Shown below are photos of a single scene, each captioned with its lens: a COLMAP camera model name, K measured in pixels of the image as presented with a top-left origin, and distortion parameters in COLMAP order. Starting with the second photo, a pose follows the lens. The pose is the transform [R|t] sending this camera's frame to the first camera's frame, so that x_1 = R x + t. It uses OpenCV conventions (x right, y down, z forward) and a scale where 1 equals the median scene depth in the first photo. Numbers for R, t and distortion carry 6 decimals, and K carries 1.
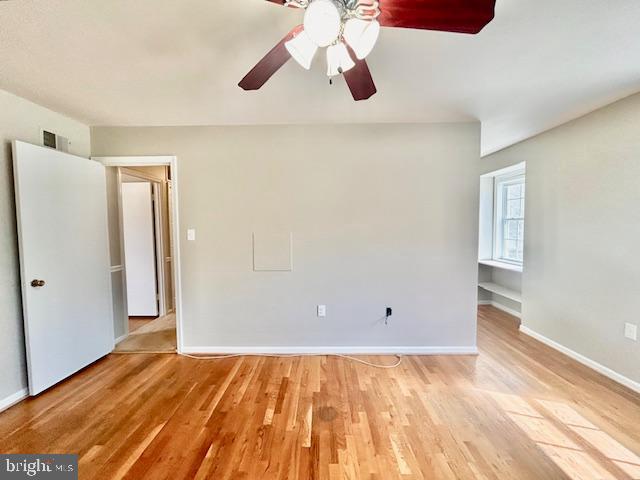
lens RADIAL K [[260.6, 0, 318.9], [0, 260.6, 237.9], [0, 0, 1]] dist [0.001791, 0.000559]
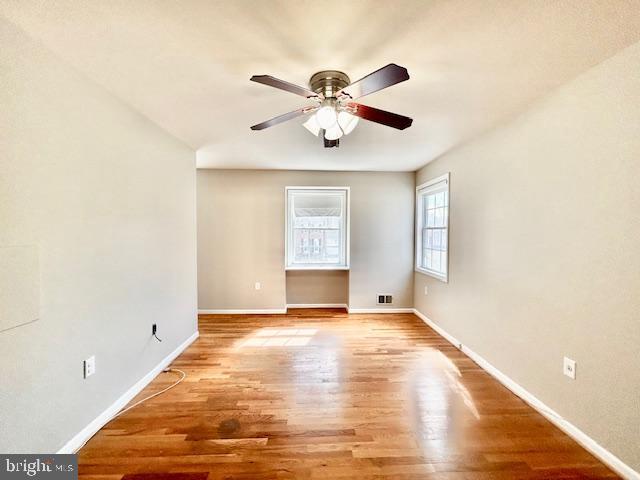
lens RADIAL K [[260.6, 0, 318.9], [0, 260.6, 237.9], [0, 0, 1]] dist [0.001791, 0.000559]
pose [[-0.036230, -0.022620, 0.999087, -0.781069], [0.035141, 0.999097, 0.023894, -0.032757], [-0.998725, 0.035974, -0.035402, 0.566224]]
